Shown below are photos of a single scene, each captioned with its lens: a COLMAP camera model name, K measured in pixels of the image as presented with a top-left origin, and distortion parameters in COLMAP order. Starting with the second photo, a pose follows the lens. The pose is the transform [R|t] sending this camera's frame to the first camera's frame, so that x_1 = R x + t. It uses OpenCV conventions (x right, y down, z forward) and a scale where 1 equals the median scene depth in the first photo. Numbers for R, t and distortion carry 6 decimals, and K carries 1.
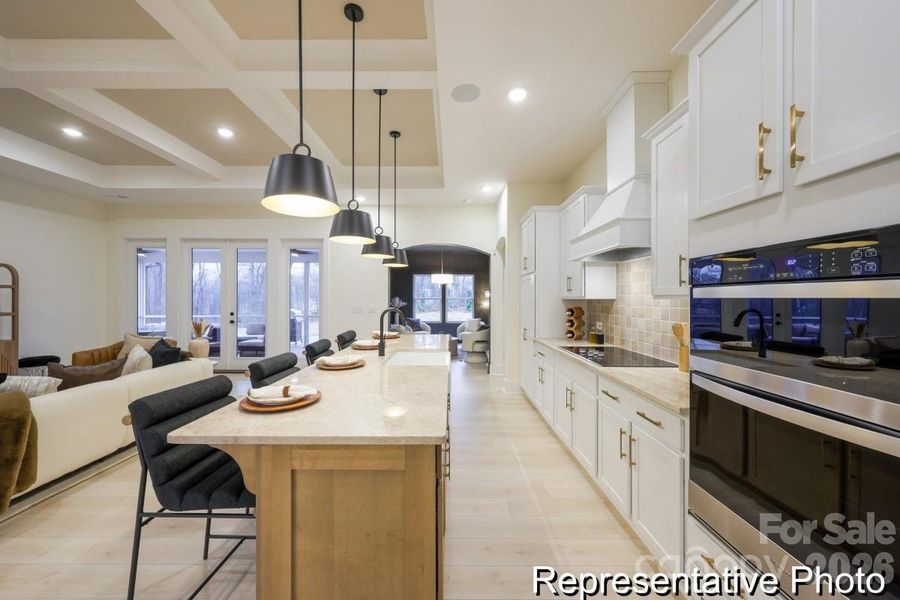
lens RADIAL K [[326.1, 0, 448.2], [0, 326.1, 299.0], [0, 0, 1]] dist [0.002393, -0.000118]
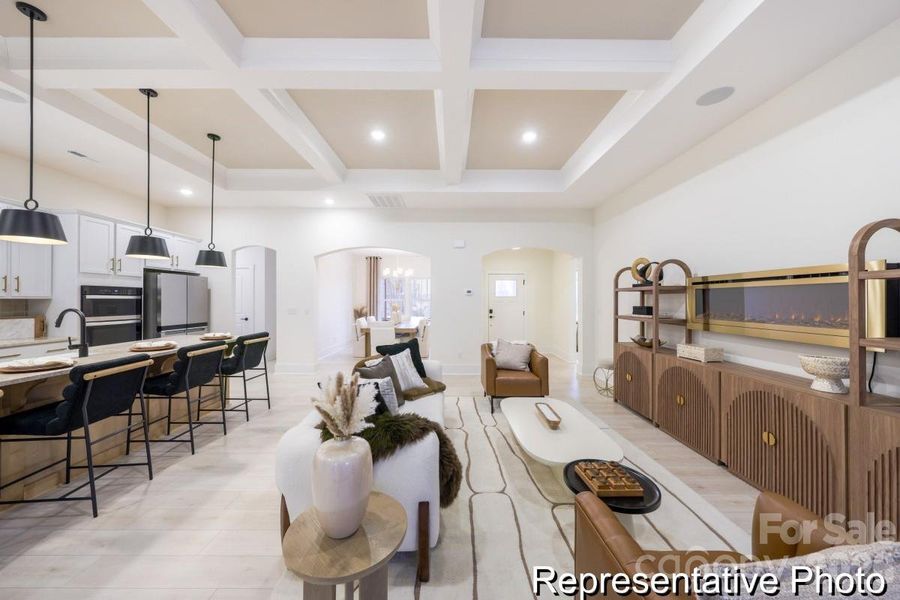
lens RADIAL K [[310.6, 0, 447.7], [0, 310.6, 299.6], [0, 0, 1]] dist [0.001285, -0.000027]
pose [[-0.999972, -0.005375, -0.005223, -0.604036], [-0.005393, 0.999980, 0.003373, -0.004884], [0.005205, 0.003401, -0.999981, 0.890408]]
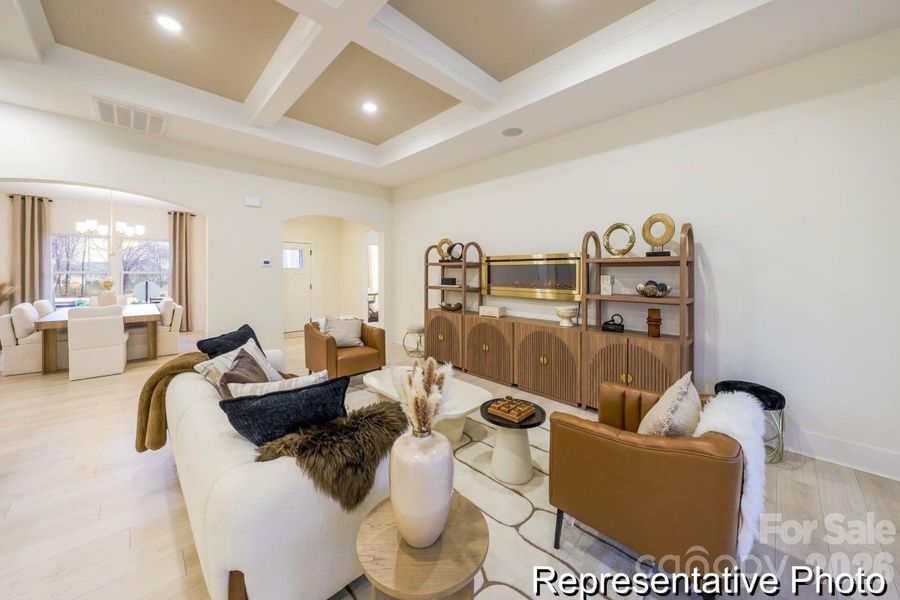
lens RADIAL K [[326.1, 0, 442.1], [0, 326.1, 274.8], [0, 0, 1]] dist [0.002393, -0.000118]
pose [[-0.714583, -0.000587, -0.699550, -0.416627], [-0.009252, 0.999920, 0.008611, -0.006514], [0.699489, 0.012626, -0.714532, 0.829786]]
